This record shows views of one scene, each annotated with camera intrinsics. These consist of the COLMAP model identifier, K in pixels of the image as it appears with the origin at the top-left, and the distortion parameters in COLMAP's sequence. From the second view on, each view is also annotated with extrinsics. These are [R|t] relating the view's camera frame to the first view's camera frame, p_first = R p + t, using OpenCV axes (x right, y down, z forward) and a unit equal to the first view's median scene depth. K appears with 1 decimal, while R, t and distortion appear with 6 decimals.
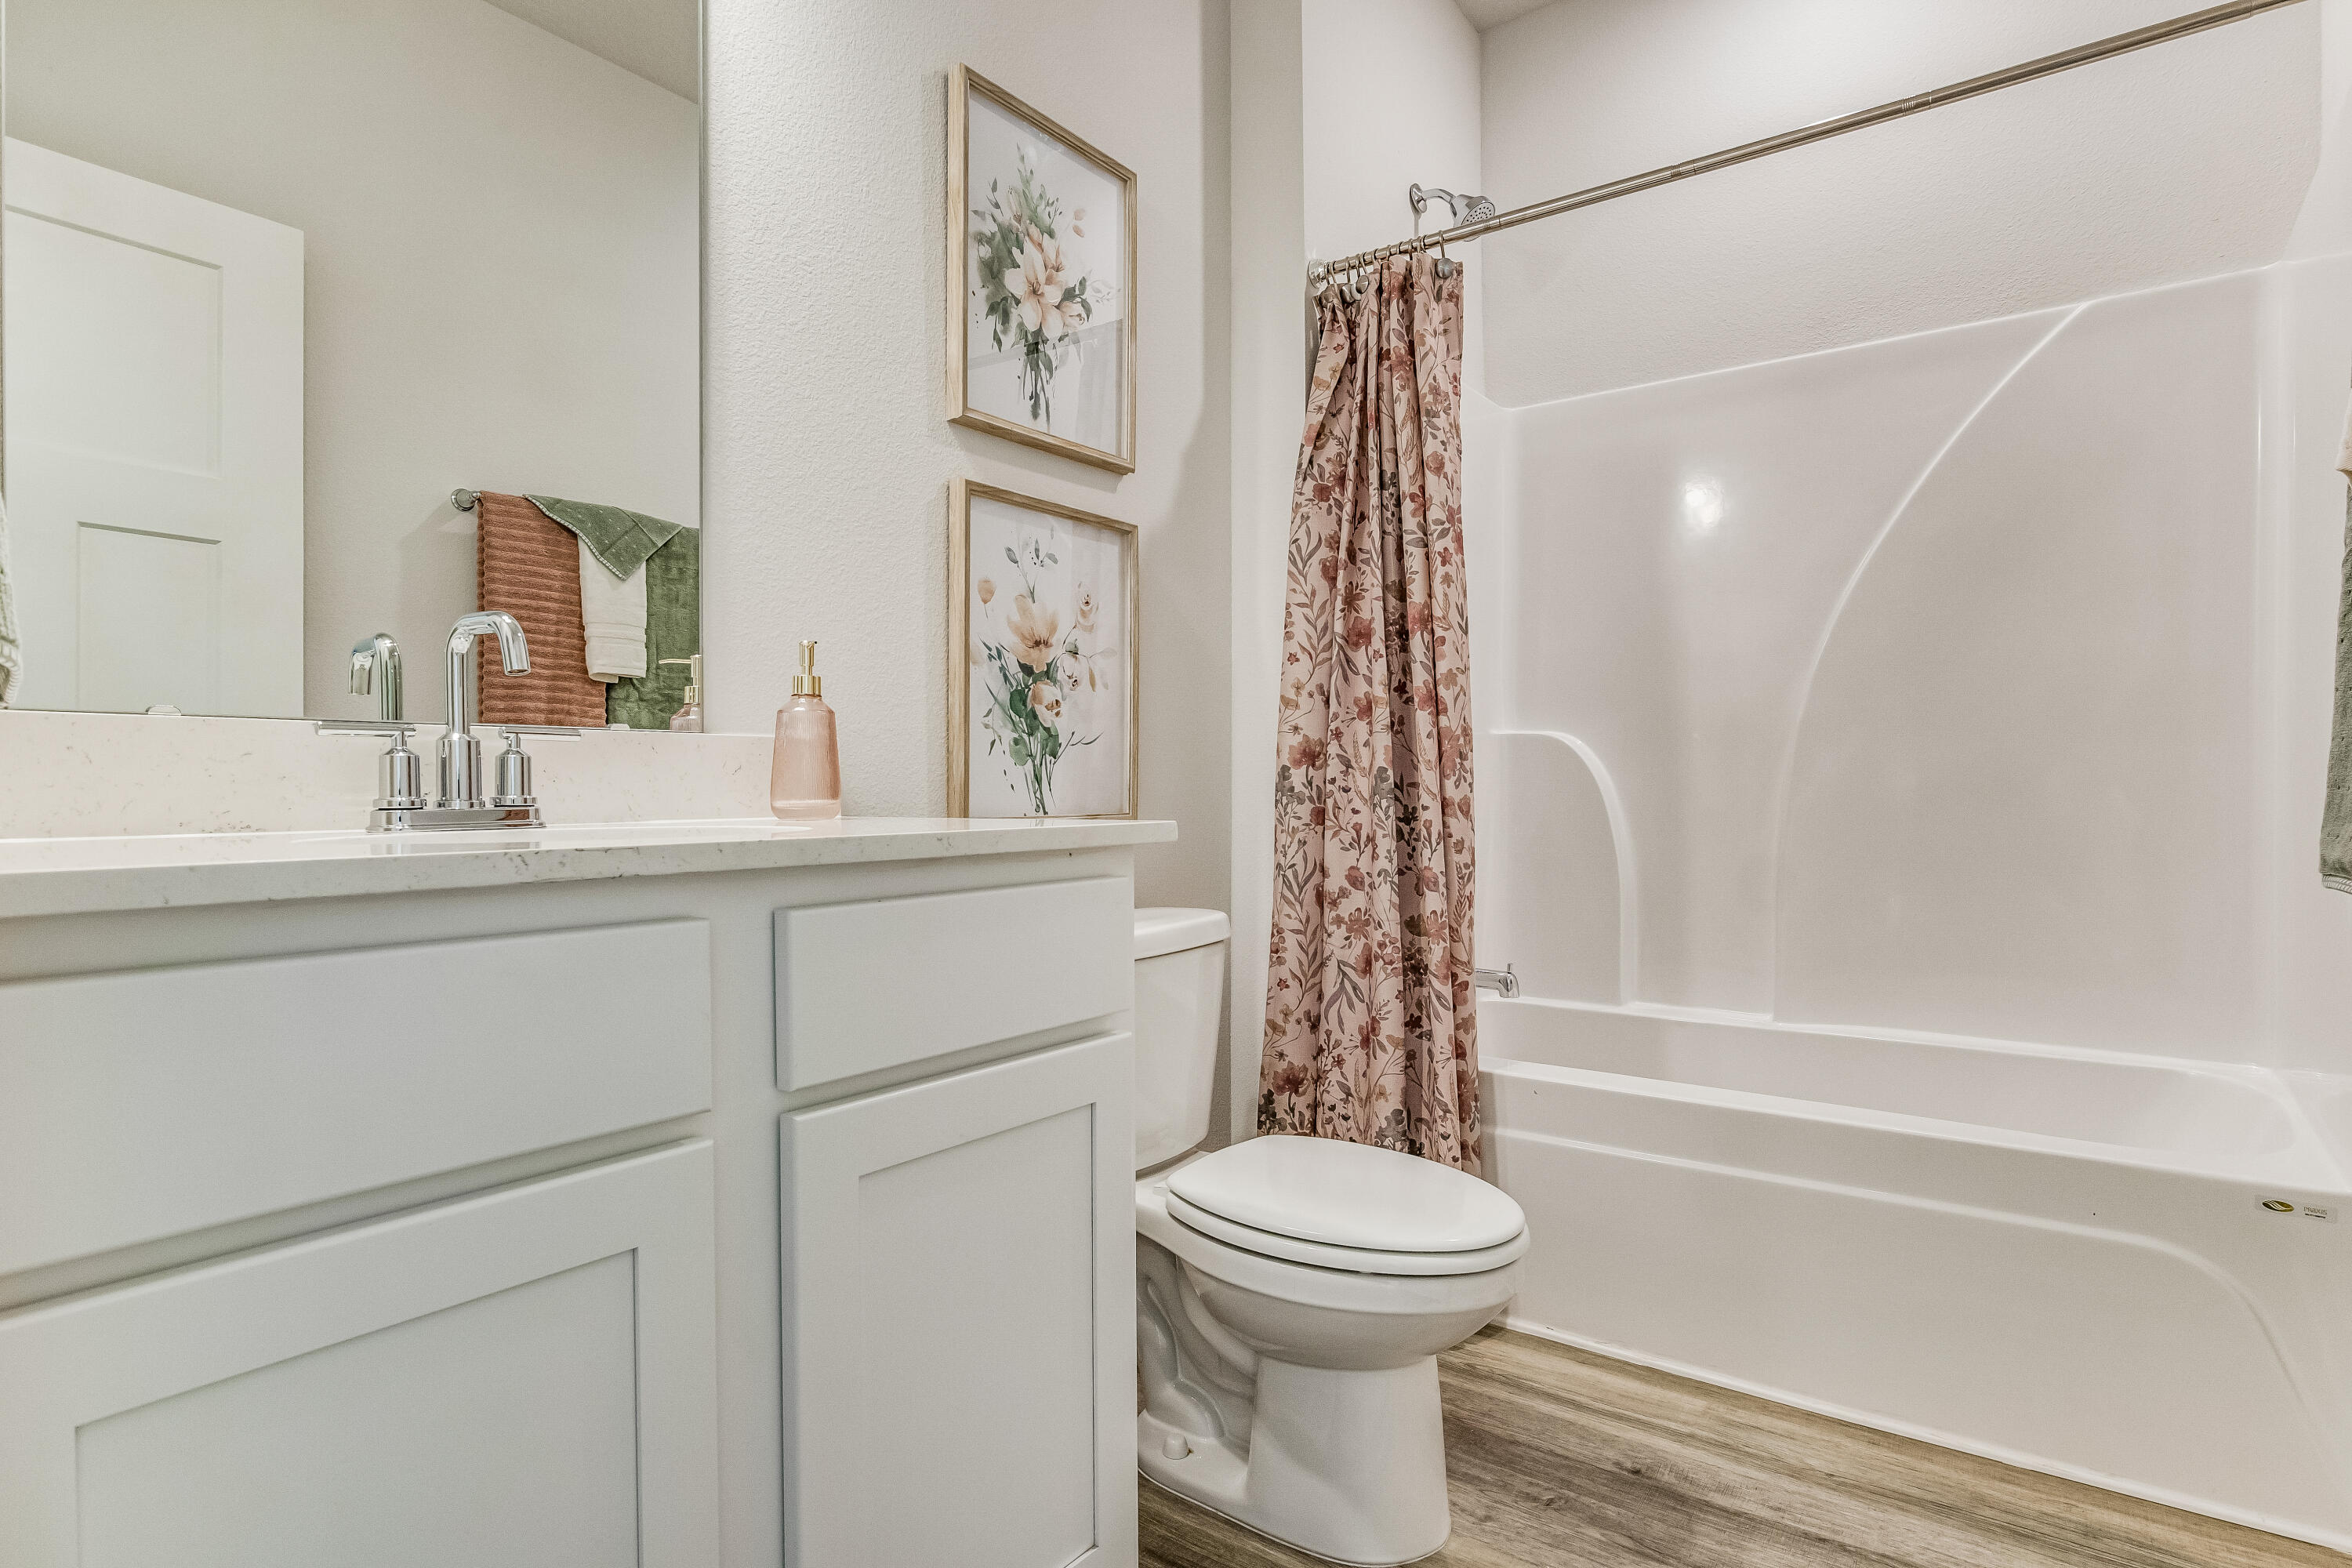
lens RADIAL K [[1212.8, 0, 1175.4], [0, 1212.8, 781.1], [0, 0, 1]] dist [-0.016295, 0.003593]
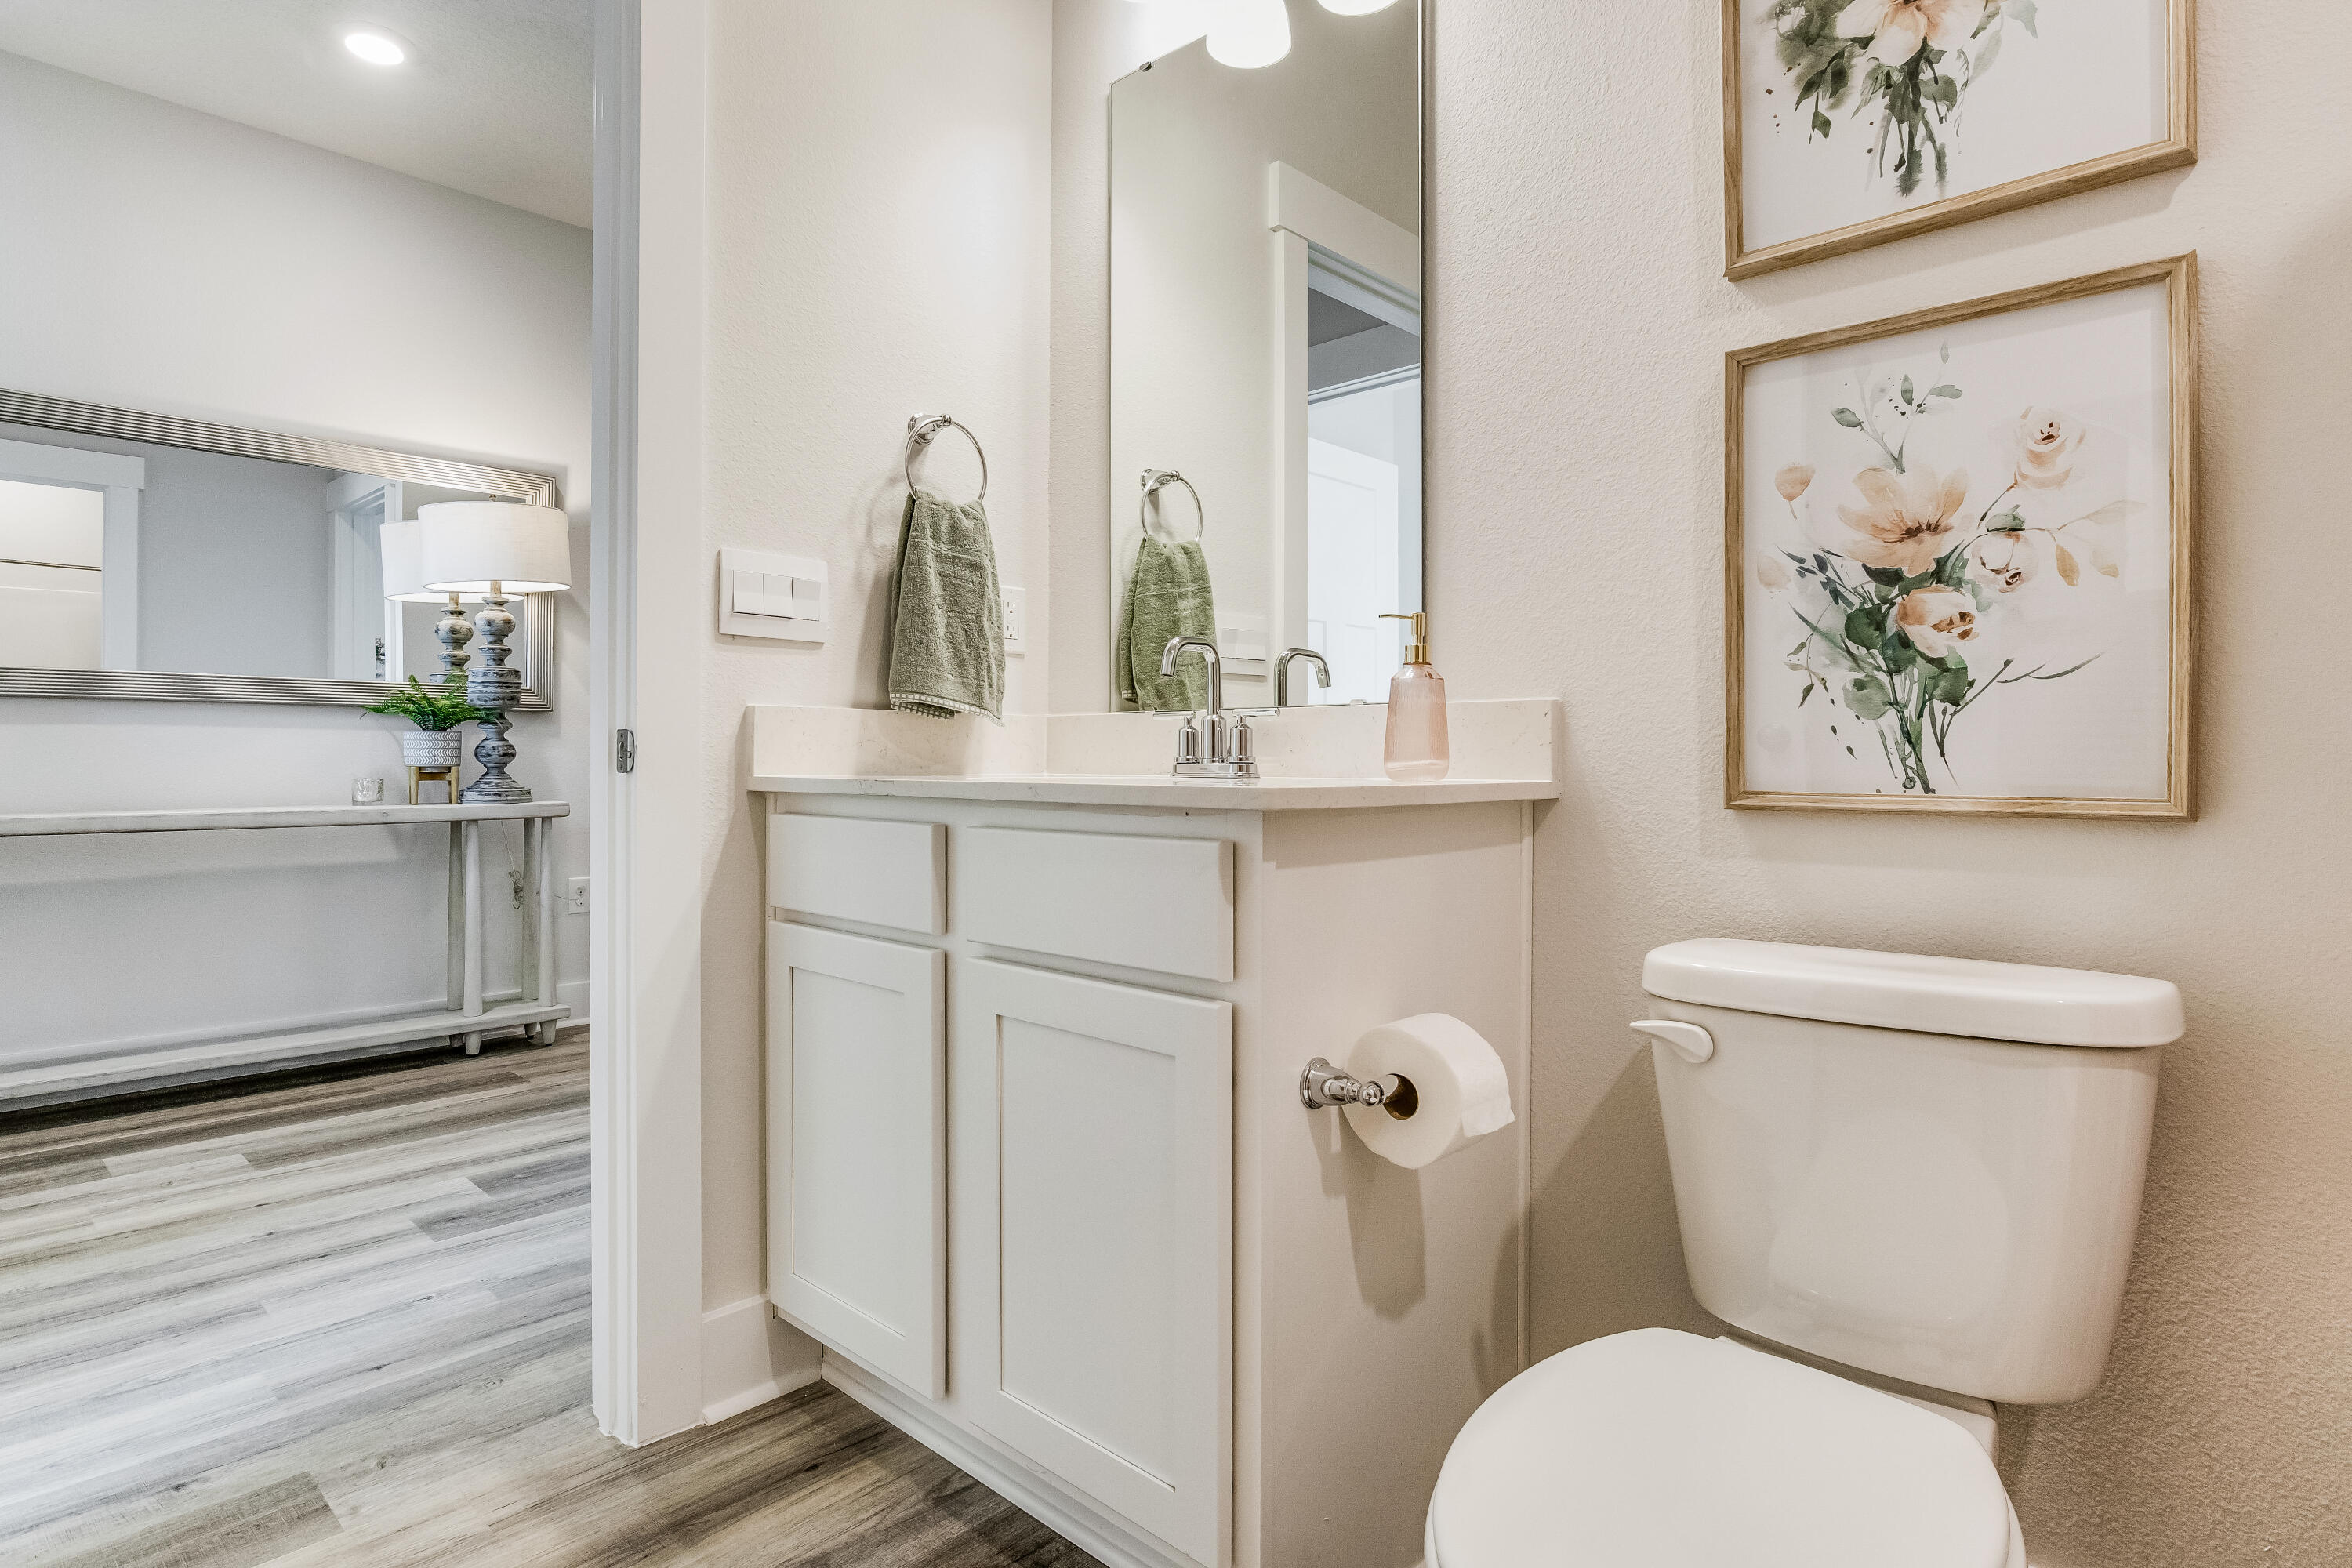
lens RADIAL K [[1212.8, 0, 1175.5], [0, 1212.8, 771.8], [0, 0, 1]] dist [-0.016295, 0.003593]
pose [[-0.120817, 0.012560, -0.992595, 0.589961], [-0.004559, 0.999902, 0.013207, 0.009621], [0.992664, 0.006121, -0.120747, 0.688400]]
